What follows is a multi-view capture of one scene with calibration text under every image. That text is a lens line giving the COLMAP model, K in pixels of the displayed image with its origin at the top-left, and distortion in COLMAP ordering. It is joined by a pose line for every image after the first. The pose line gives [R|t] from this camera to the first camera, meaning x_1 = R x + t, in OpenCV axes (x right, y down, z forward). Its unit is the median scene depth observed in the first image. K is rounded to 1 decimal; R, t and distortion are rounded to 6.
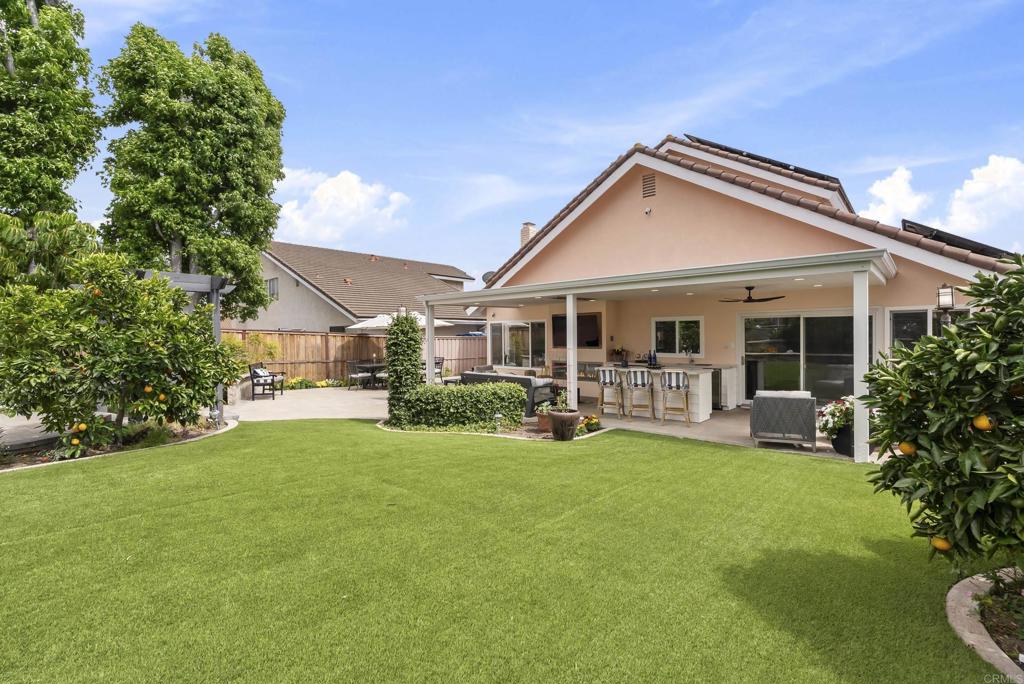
lens RADIAL K [[464.7, 0, 509.2], [0, 464.7, 343.1], [0, 0, 1]] dist [-0.001980, 0.000113]
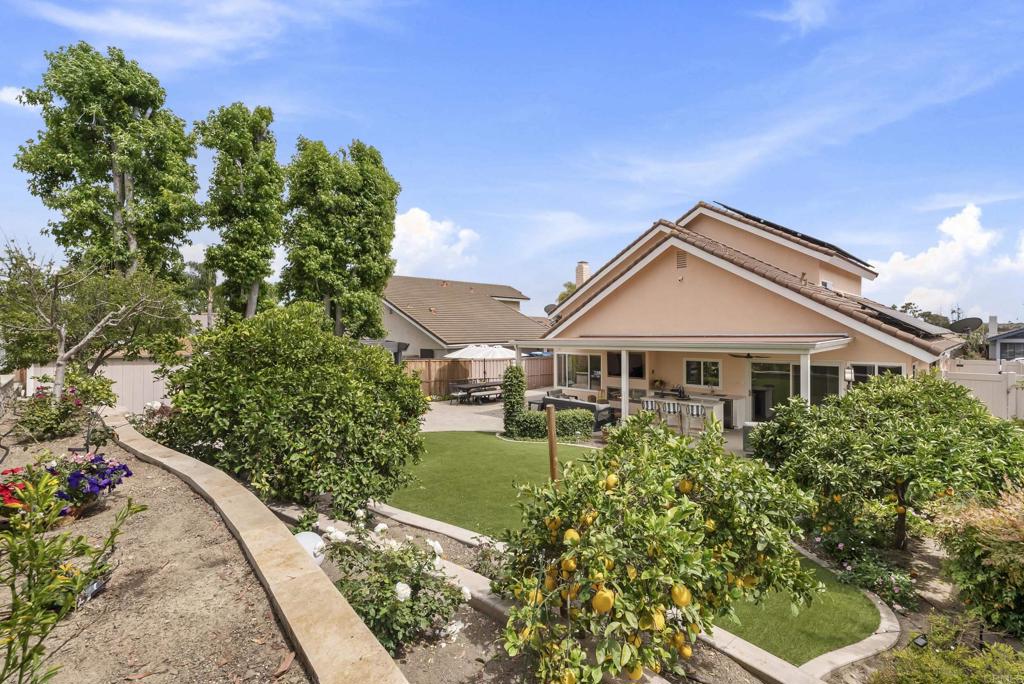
lens RADIAL K [[464.7, 0, 515.6], [0, 464.7, 342.0], [0, 0, 1]] dist [-0.001980, 0.000113]
pose [[0.997387, 0.006216, -0.071980, -0.075293], [-0.006301, 0.999980, -0.000950, -0.088278], [0.071973, 0.001401, 0.997406, -0.348544]]
